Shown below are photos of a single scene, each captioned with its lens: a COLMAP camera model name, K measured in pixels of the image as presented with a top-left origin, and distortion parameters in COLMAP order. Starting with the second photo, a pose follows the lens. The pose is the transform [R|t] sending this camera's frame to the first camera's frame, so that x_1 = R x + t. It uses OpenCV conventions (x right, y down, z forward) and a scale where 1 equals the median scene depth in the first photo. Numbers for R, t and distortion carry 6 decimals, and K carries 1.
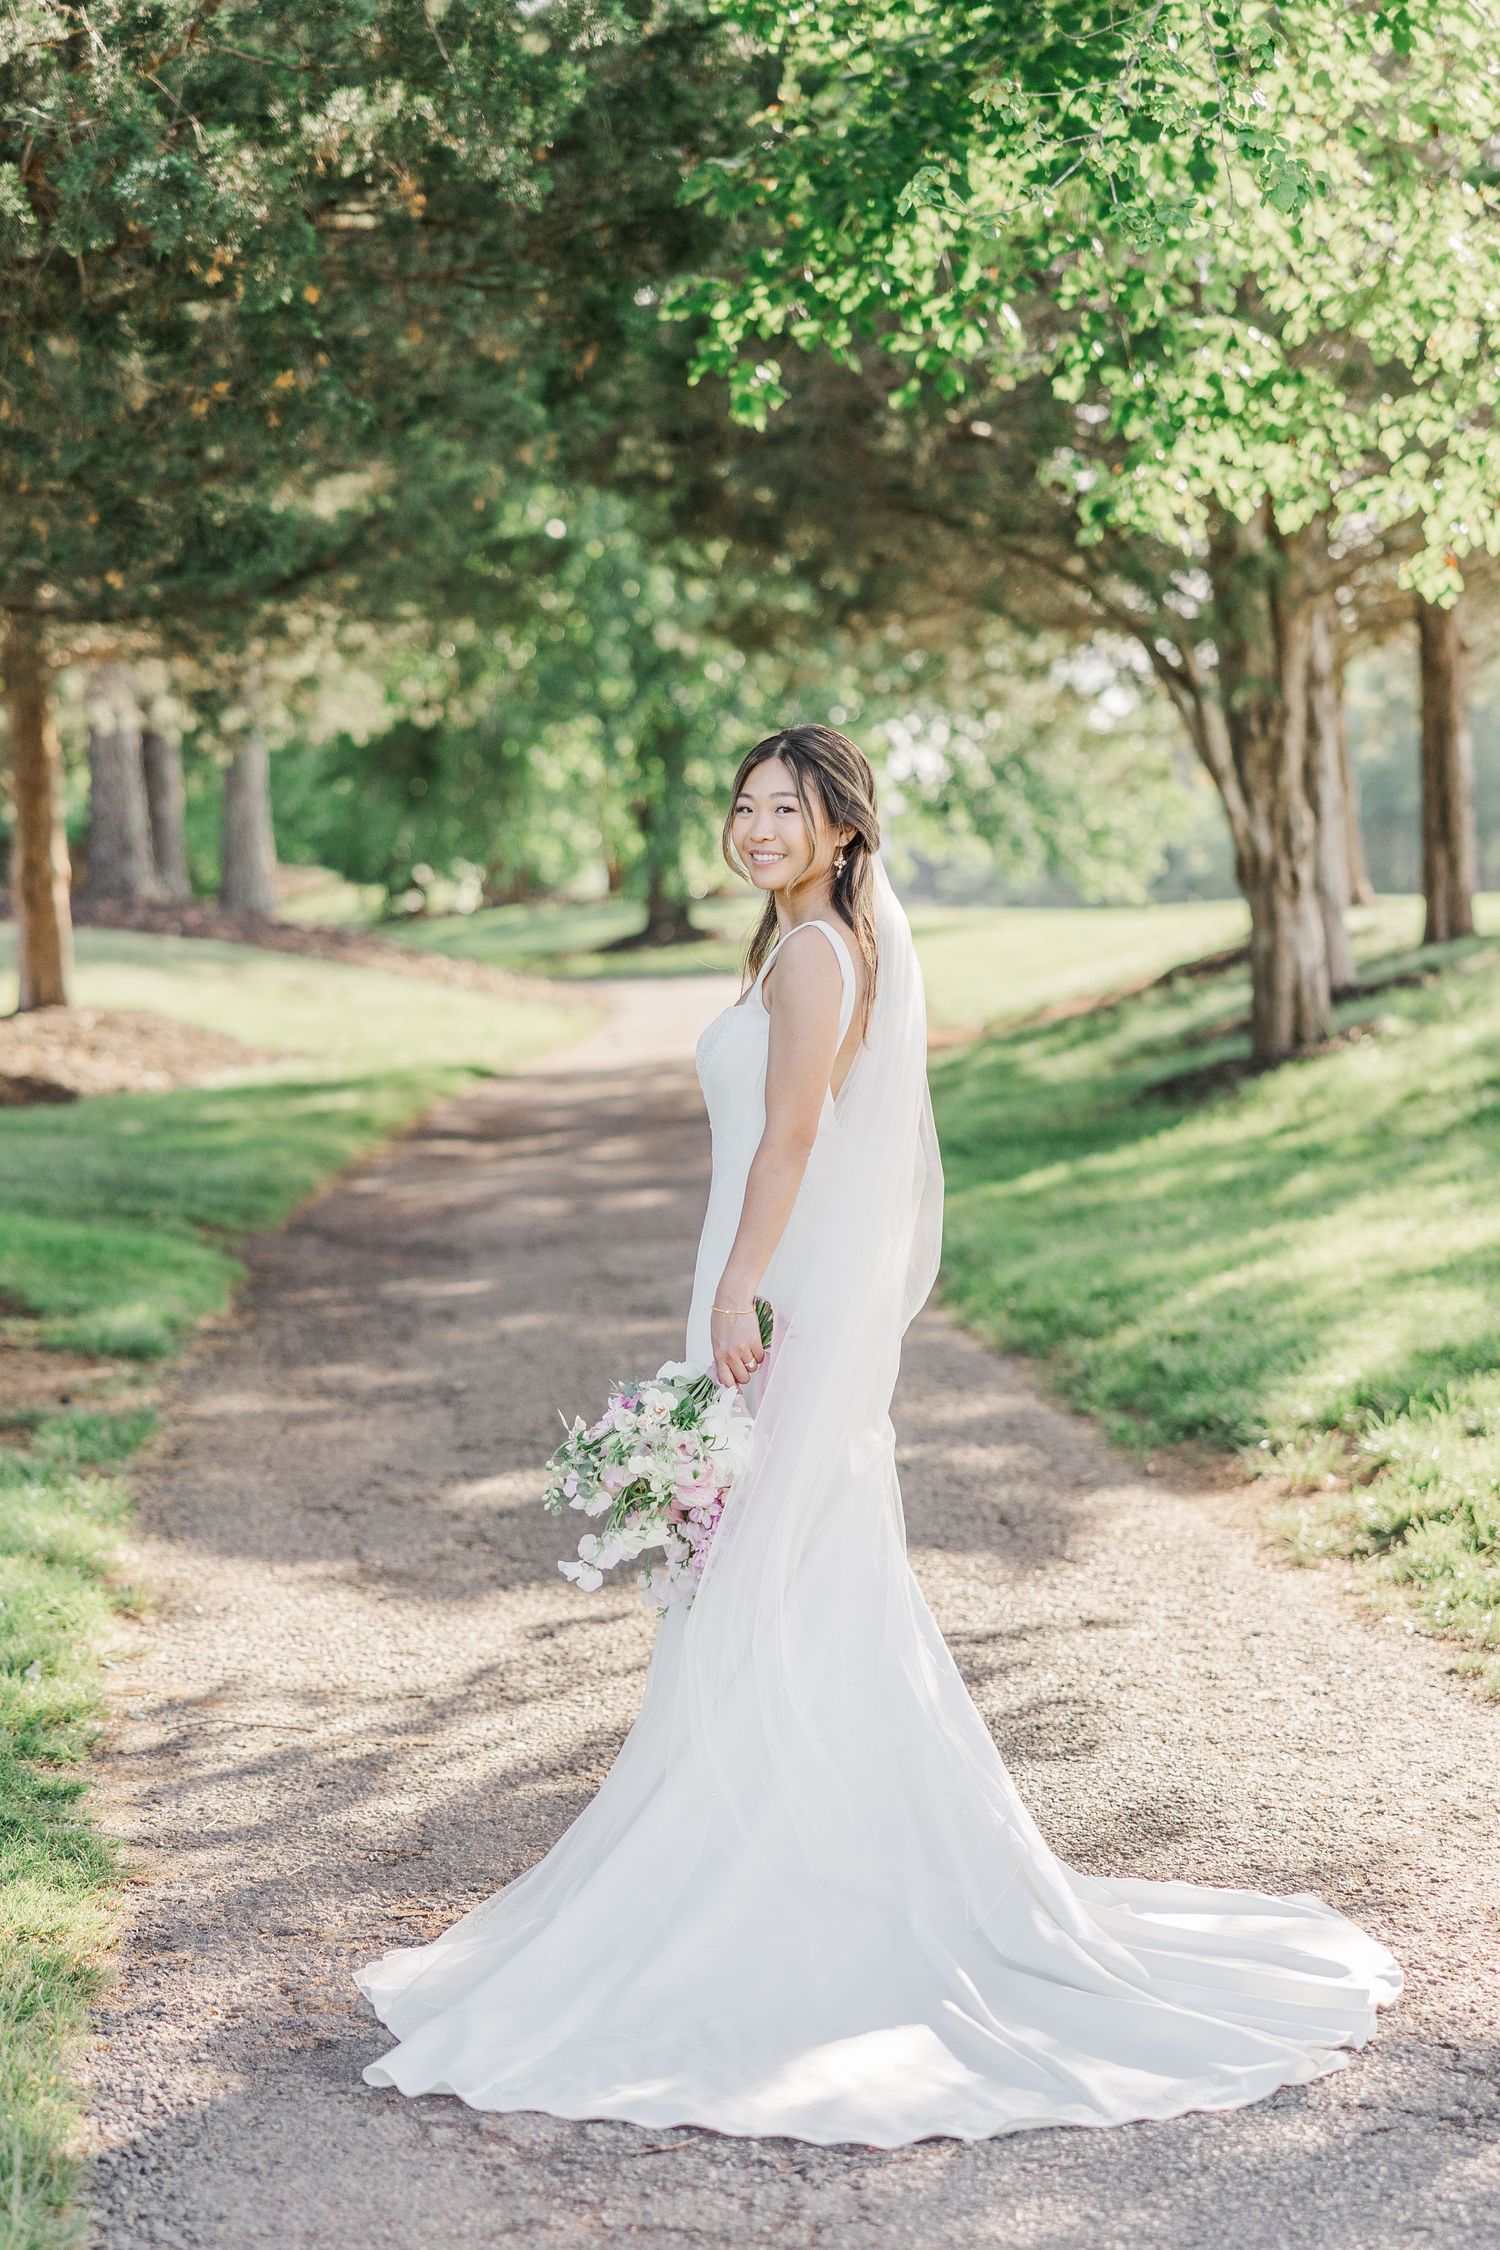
lens RADIAL K [[5720.9, 0, 786.3], [0, 5720.9, 1393.1], [0, 0, 1]] dist [-0.130313, 1.287118]
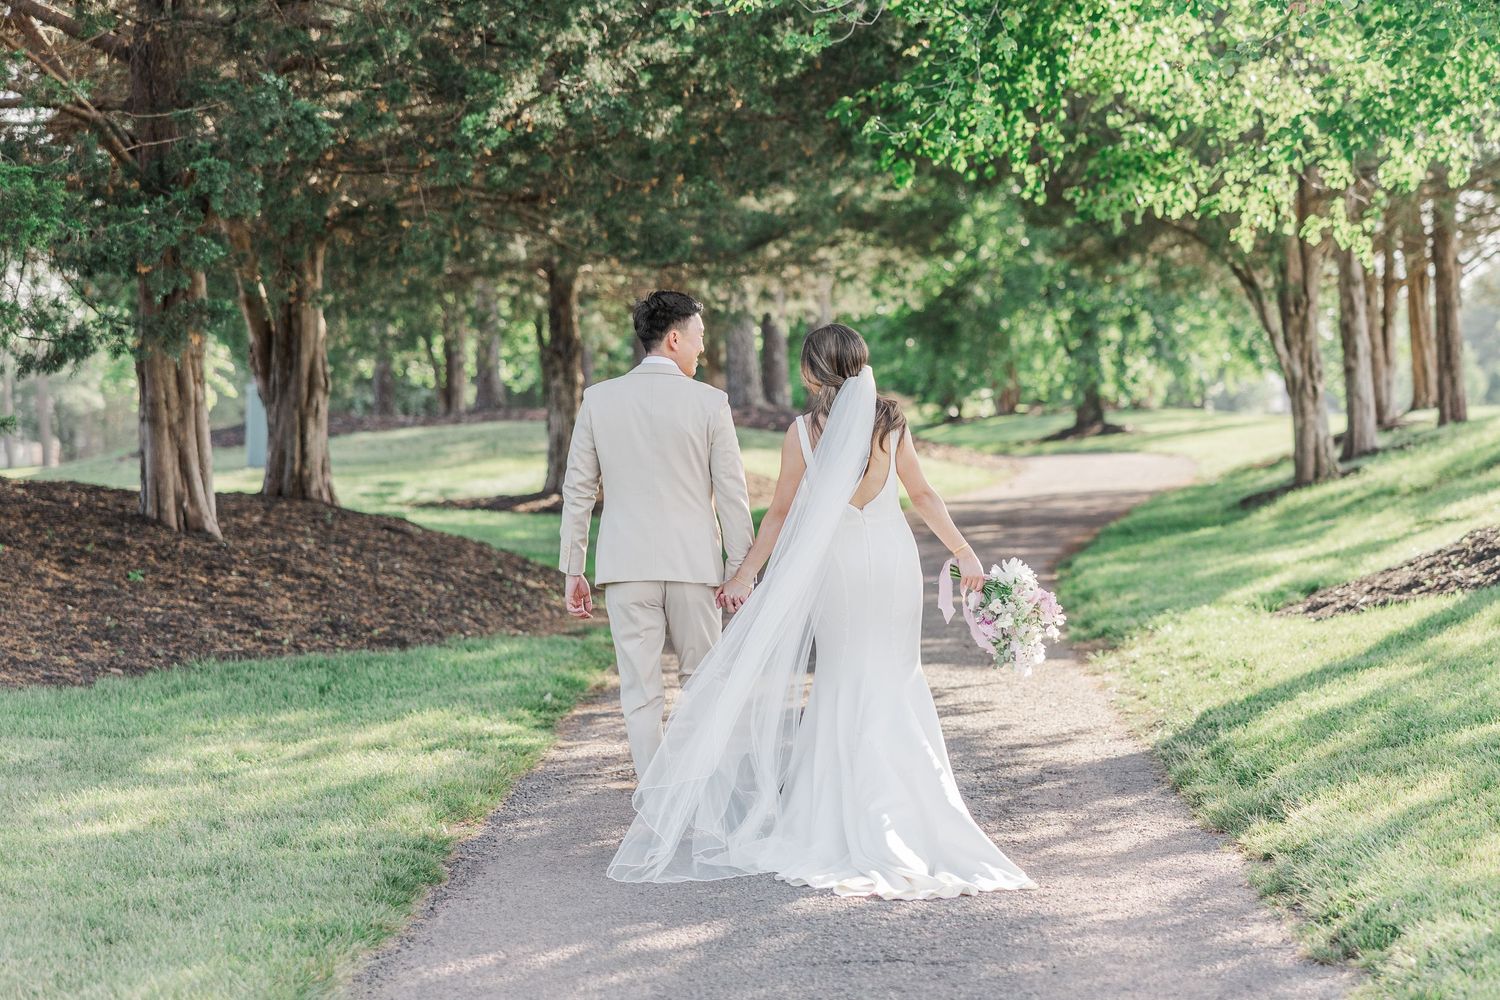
lens RADIAL K [[3813.9, 0, 750.7], [0, 3813.9, 435.3], [0, 0, 1]] dist [-0.130313, 1.287118]
pose [[0.991062, -0.006264, -0.133251, 0.075587], [-0.004489, 0.996765, -0.080245, 0.027876], [0.133323, 0.080126, 0.987828, -0.277259]]
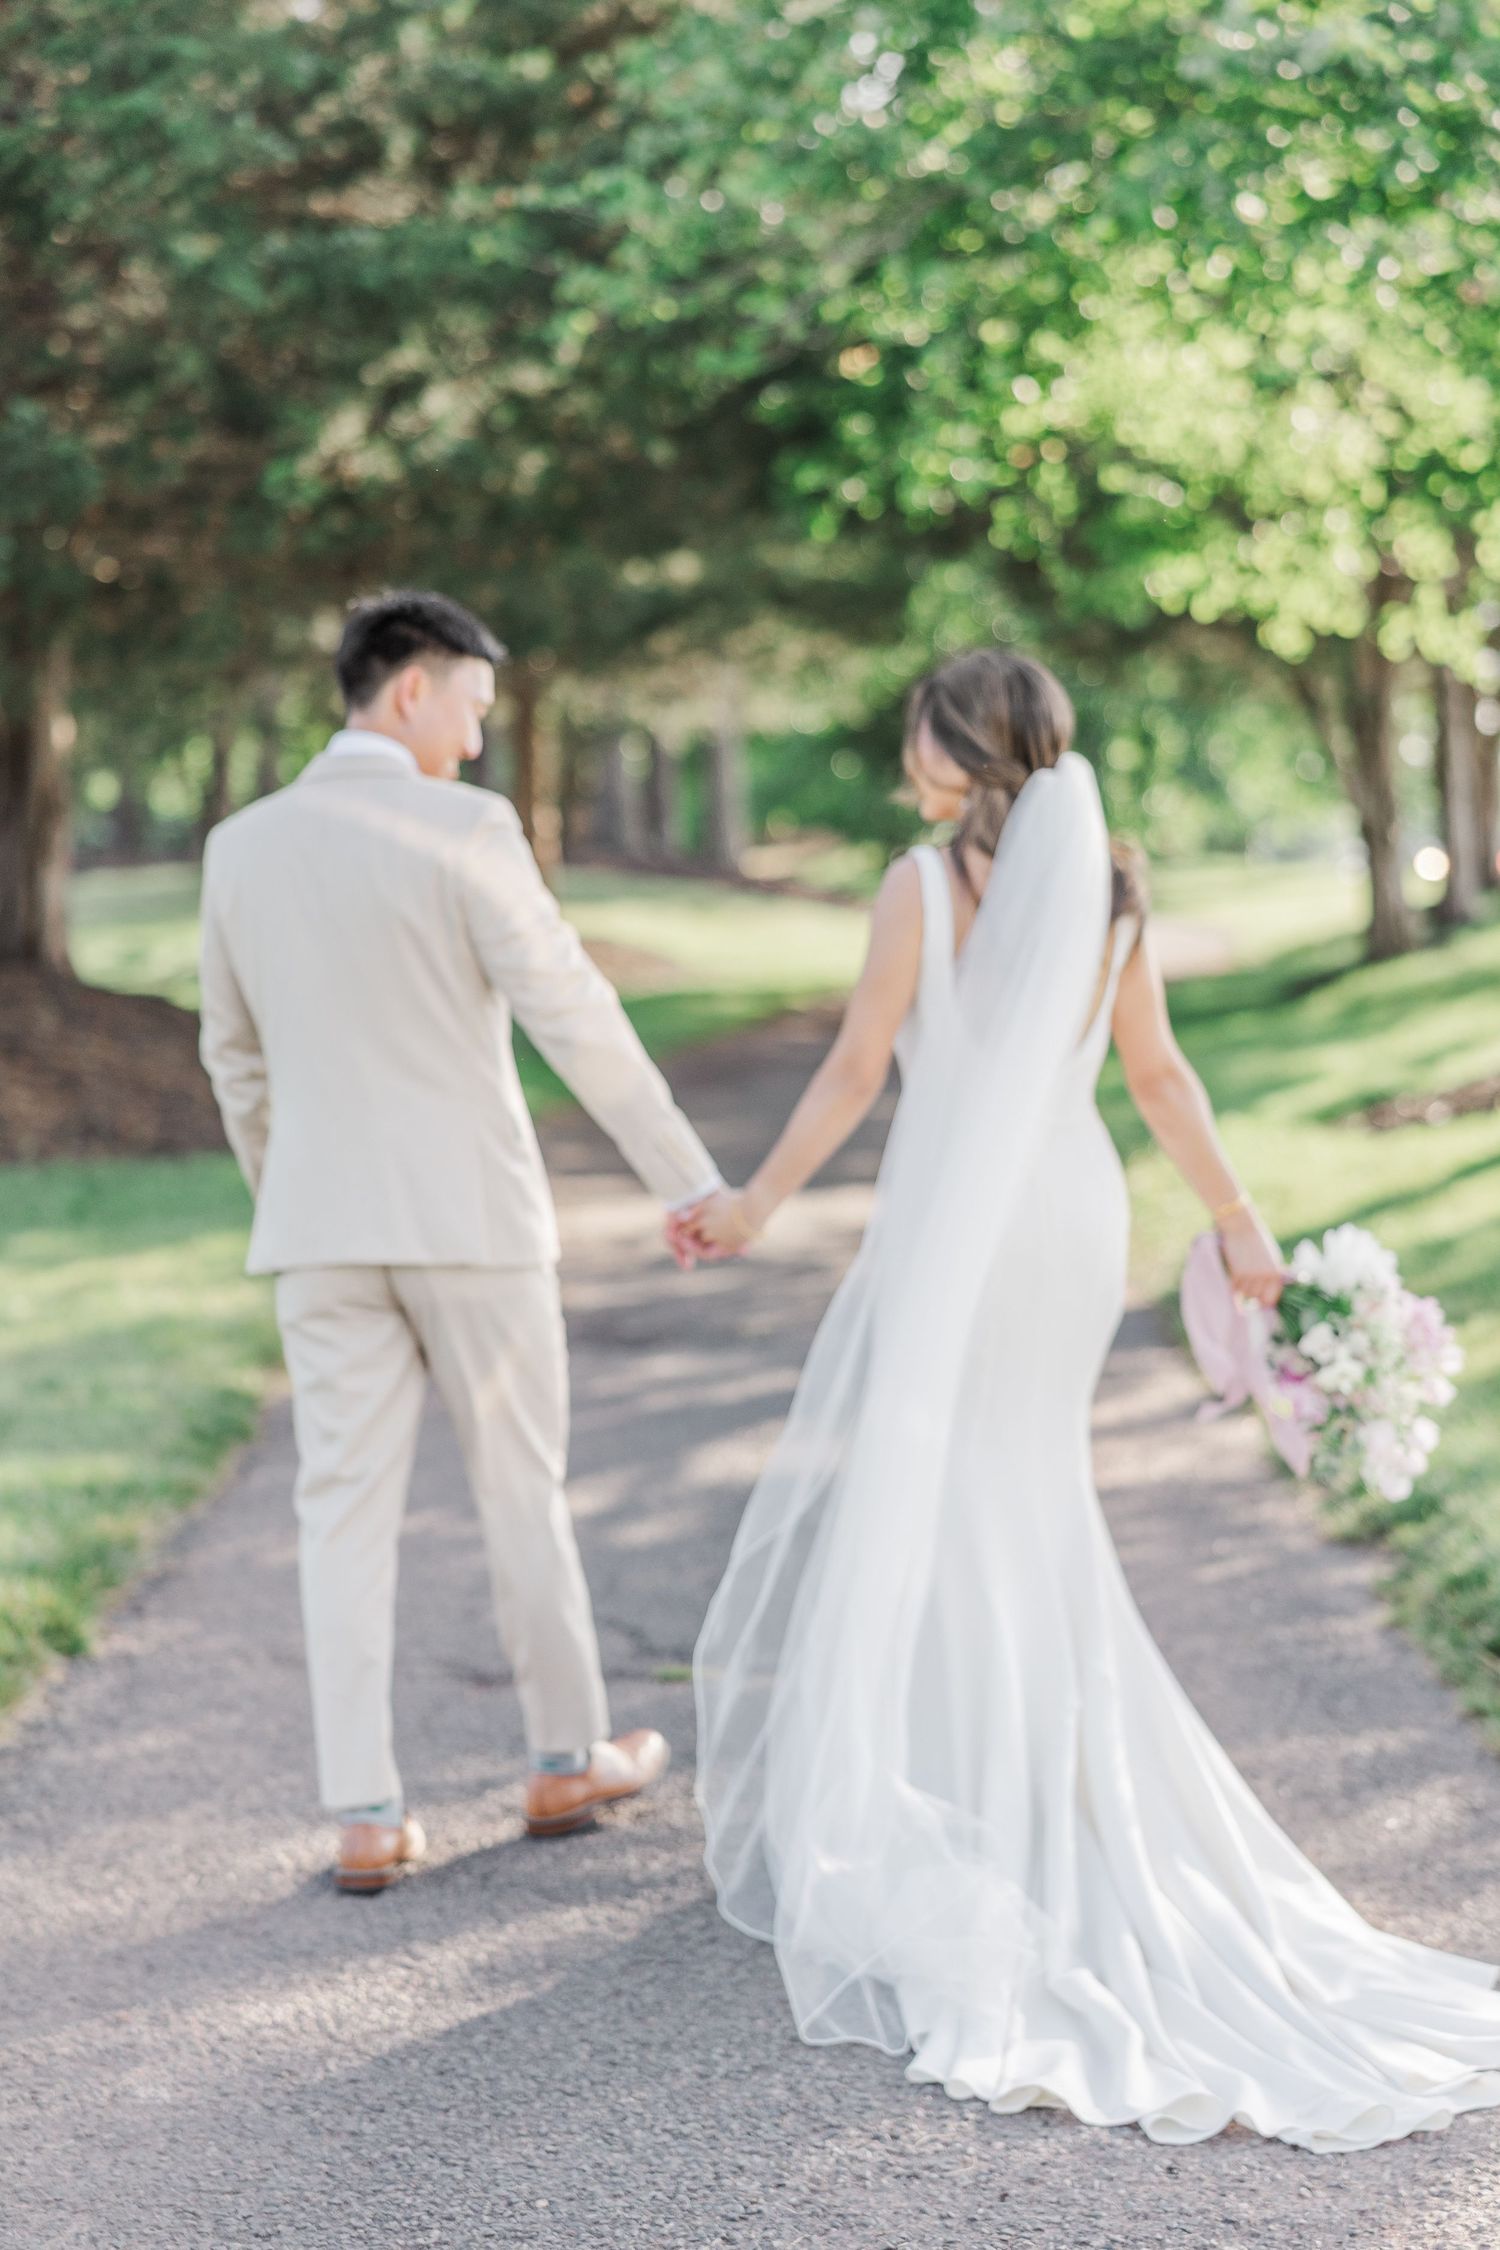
lens RADIAL K [[5324.0, 0, 747.8], [0, 5324.0, 1067.7], [0, 0, 1]] dist [-0.003559, 0.115575]
pose [[0.993961, 0.011097, -0.109171, 0.079766], [-0.016351, 0.998745, -0.047350, 0.032622], [0.108509, 0.048849, 0.992895, -0.329070]]
